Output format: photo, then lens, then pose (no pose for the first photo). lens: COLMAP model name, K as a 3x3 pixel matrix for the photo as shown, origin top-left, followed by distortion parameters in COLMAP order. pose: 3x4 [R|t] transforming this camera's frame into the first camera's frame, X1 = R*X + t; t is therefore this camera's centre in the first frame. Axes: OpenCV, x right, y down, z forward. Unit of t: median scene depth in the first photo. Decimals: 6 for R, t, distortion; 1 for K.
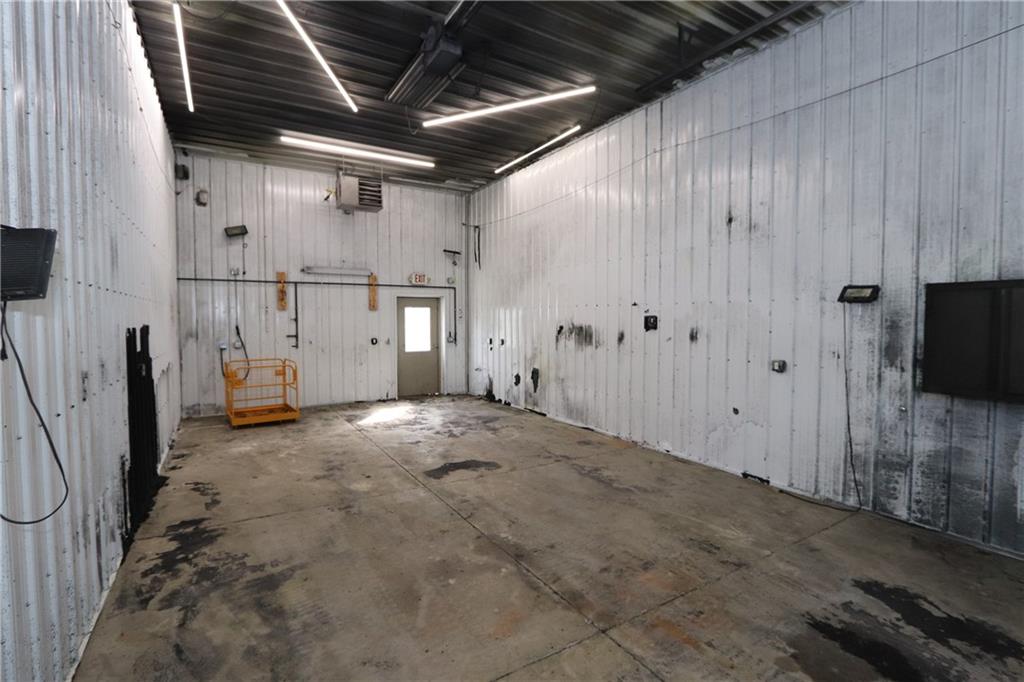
lens RADIAL K [[478.1, 0, 512.4], [0, 478.1, 339.4], [0, 0, 1]] dist [-0.015389, 0.002877]
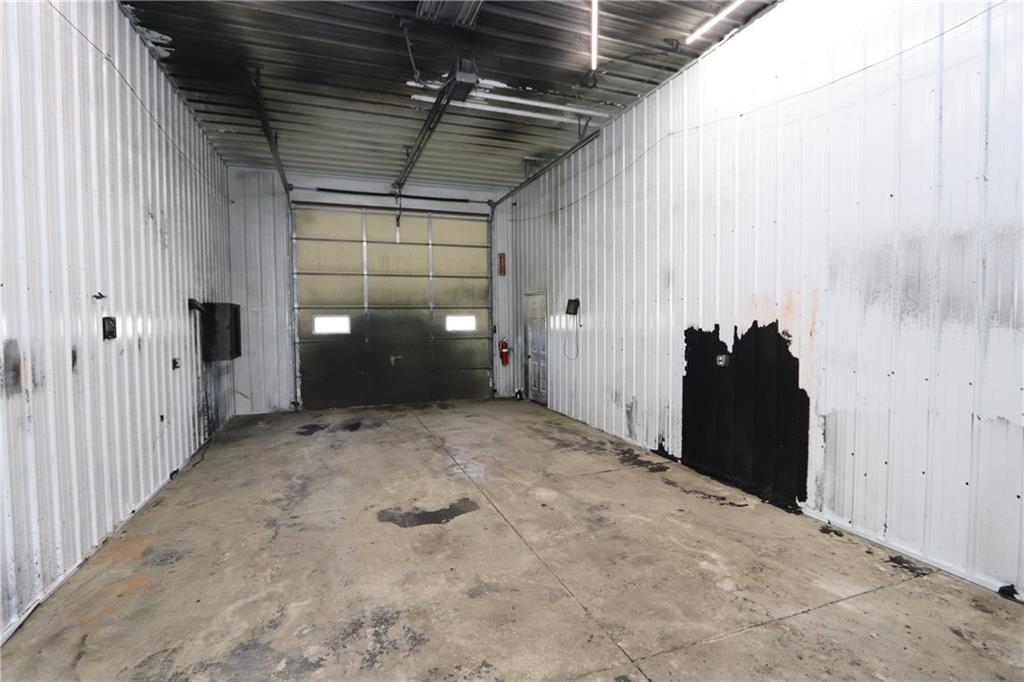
lens RADIAL K [[478.1, 0, 510.8], [0, 478.1, 339.6], [0, 0, 1]] dist [-0.015389, 0.002877]
pose [[-0.982328, 0.002381, 0.187152, -0.433194], [0.018284, 0.996357, 0.083294, -0.080221], [-0.186272, 0.085244, -0.978793, 1.944174]]
